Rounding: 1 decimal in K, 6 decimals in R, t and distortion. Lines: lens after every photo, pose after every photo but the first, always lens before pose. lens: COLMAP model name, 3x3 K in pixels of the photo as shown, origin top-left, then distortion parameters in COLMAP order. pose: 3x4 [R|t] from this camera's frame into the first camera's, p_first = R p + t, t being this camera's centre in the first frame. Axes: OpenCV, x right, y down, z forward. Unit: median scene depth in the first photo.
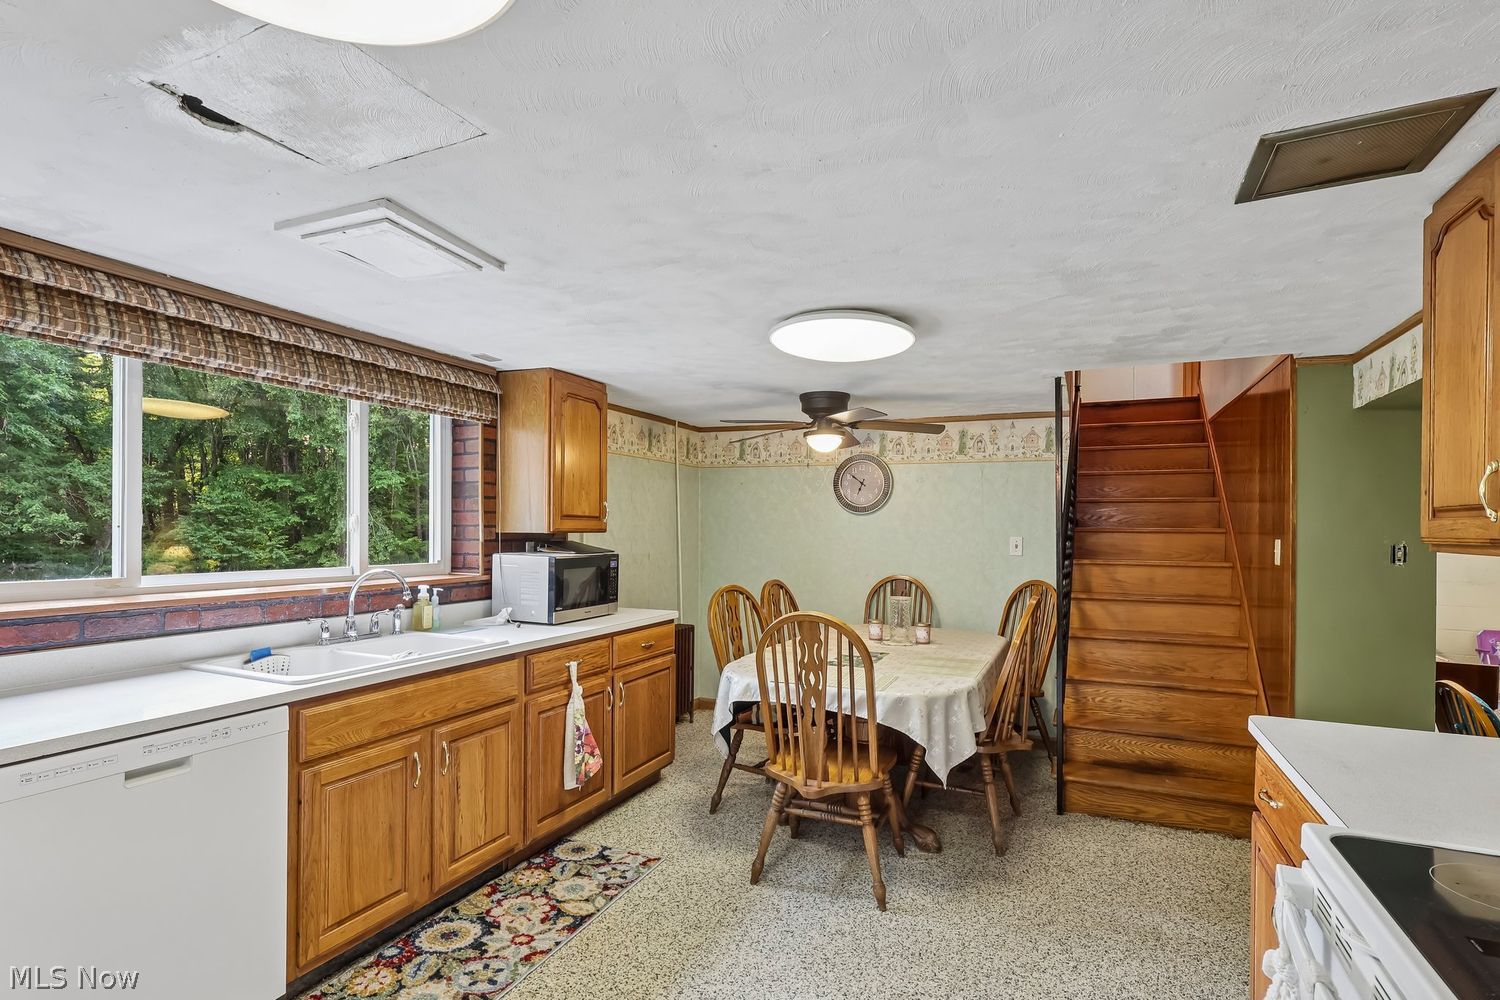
lens RADIAL K [[732.8, 0, 747.9], [0, 732.8, 512.2], [0, 0, 1]] dist [0.001091, 0.000113]
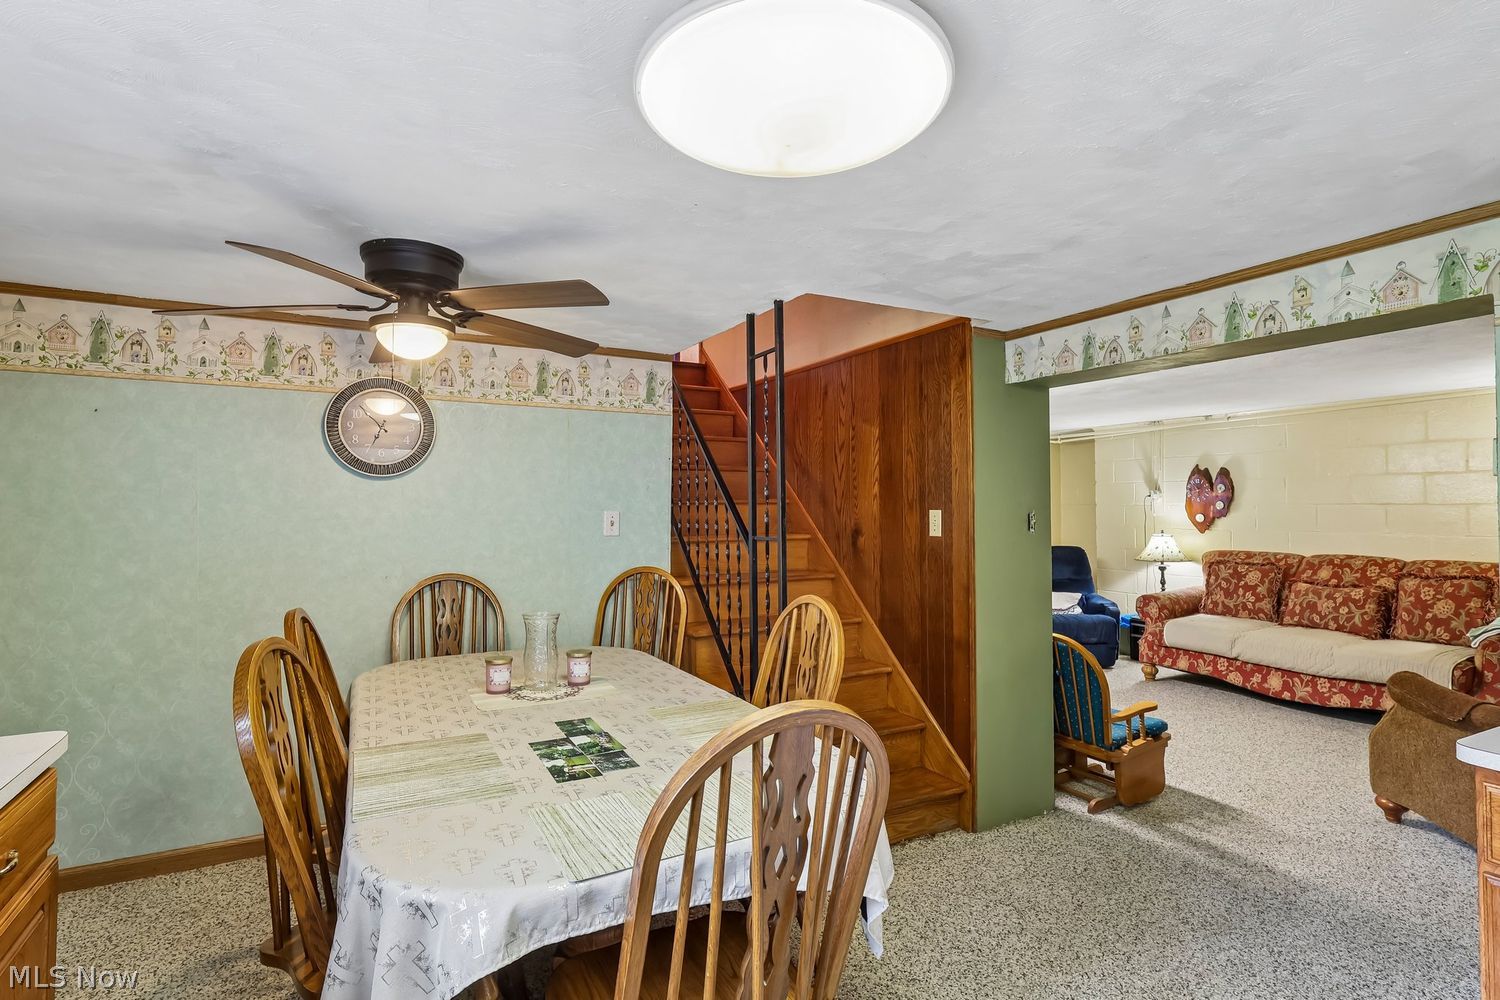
lens RADIAL K [[734.9, 0, 745.5], [0, 734.9, 470.8], [0, 0, 1]] dist [0.001457, -0.000271]
pose [[0.620774, 0.026290, 0.783549, -0.162160], [-0.013127, 0.999646, -0.023140, 0.008931], [-0.783880, 0.004080, 0.620899, 0.473431]]
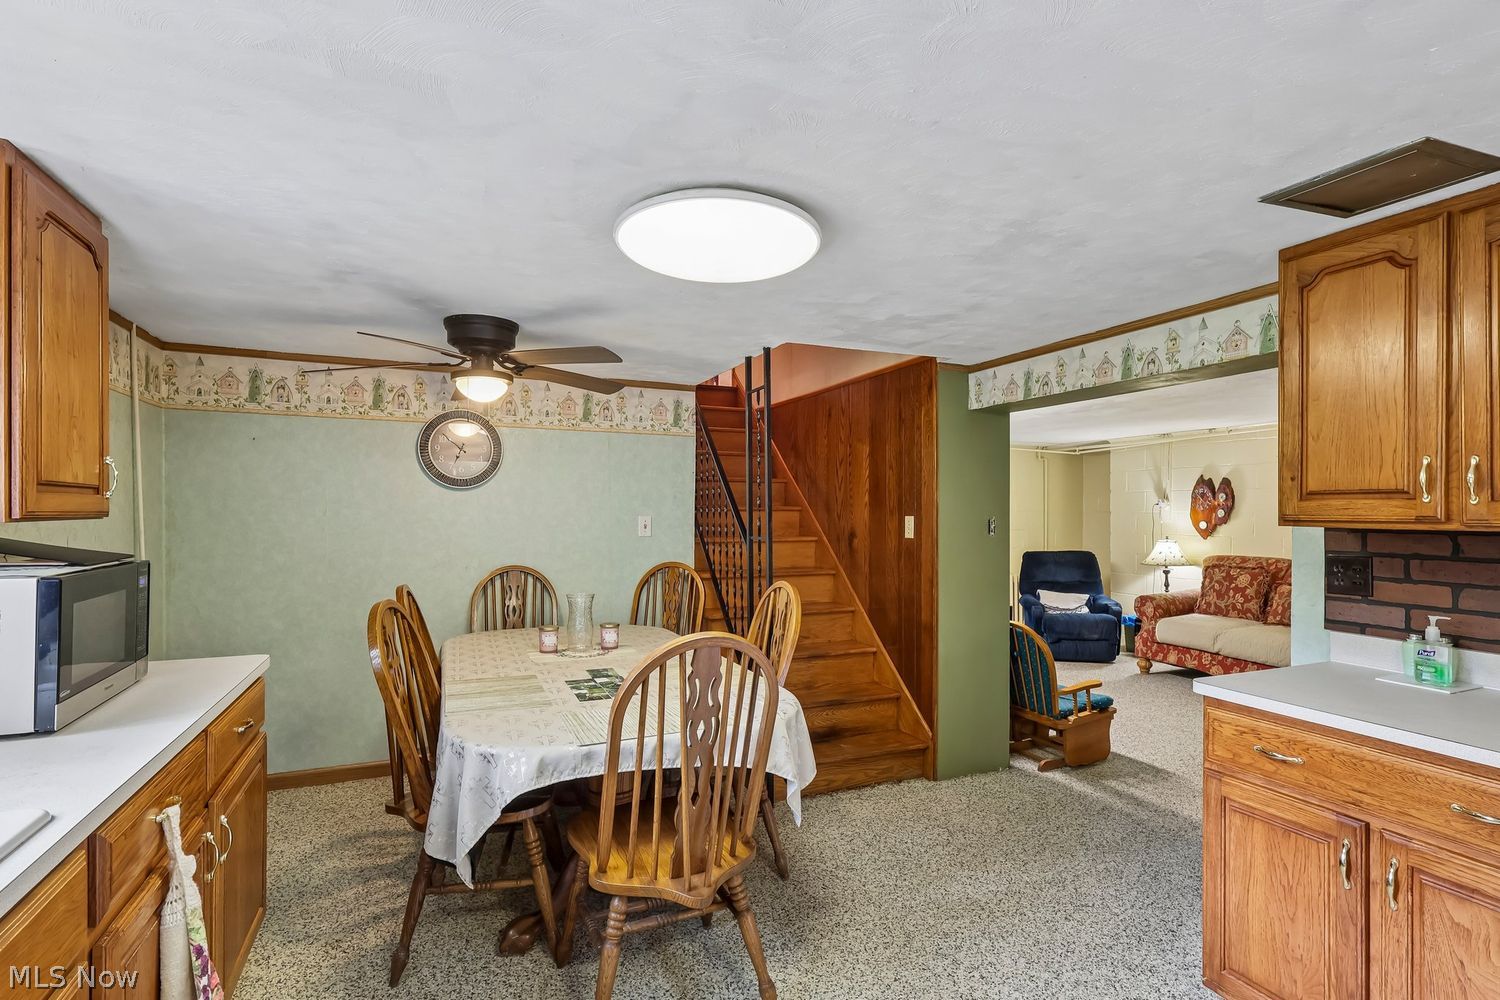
lens RADIAL K [[724.5, 0, 750.0], [0, 724.5, 500.0], [0, 0, 1]] dist [-0.001437, -0.000095]
pose [[0.682973, 0.003910, 0.730434, -0.233237], [-0.014049, 0.999871, 0.007784, 0.004997], [-0.730309, -0.015578, 0.682939, 0.319982]]
